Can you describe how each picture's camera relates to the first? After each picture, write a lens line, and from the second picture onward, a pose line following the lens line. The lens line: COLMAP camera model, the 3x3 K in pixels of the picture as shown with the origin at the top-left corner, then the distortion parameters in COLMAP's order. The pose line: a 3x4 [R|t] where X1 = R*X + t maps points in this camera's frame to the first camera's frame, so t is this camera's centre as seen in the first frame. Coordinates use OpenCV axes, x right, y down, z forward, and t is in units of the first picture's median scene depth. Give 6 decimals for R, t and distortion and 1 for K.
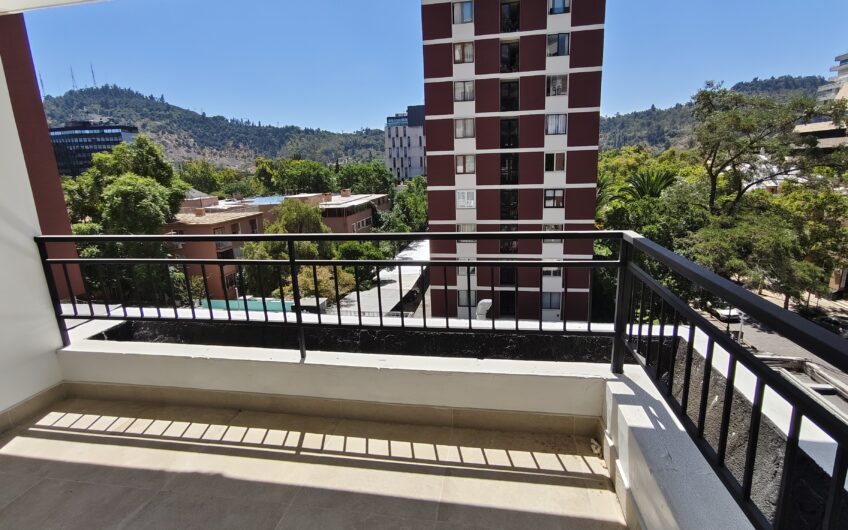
lens RADIAL K [[439.8, 0, 420.2], [0, 439.8, 270.2], [0, 0, 1]] dist [-0.001453, 0.001951]
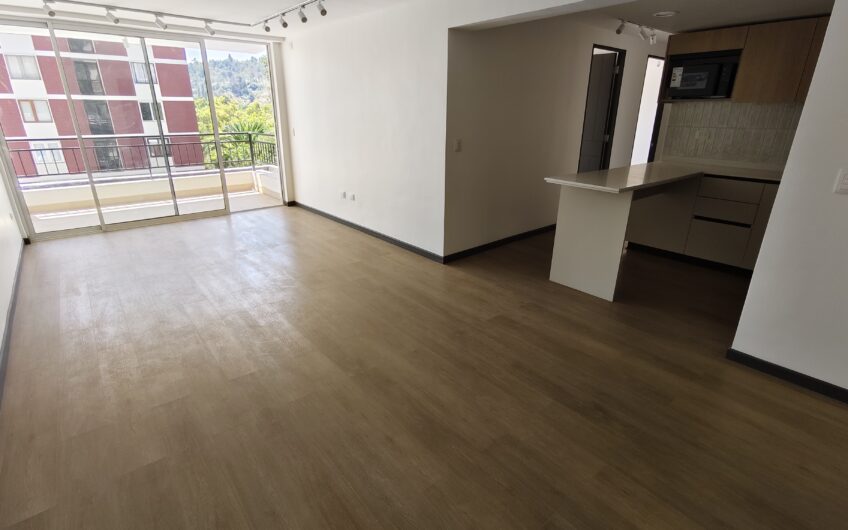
lens RADIAL K [[439.8, 0, 420.2], [0, 439.8, 270.2], [0, 0, 1]] dist [-0.001453, 0.001951]
pose [[0.667593, -0.227405, 0.708948, -0.275784], [0.153959, 0.973797, 0.167381, 0.128217], [-0.728434, -0.002594, 0.685111, -0.515628]]
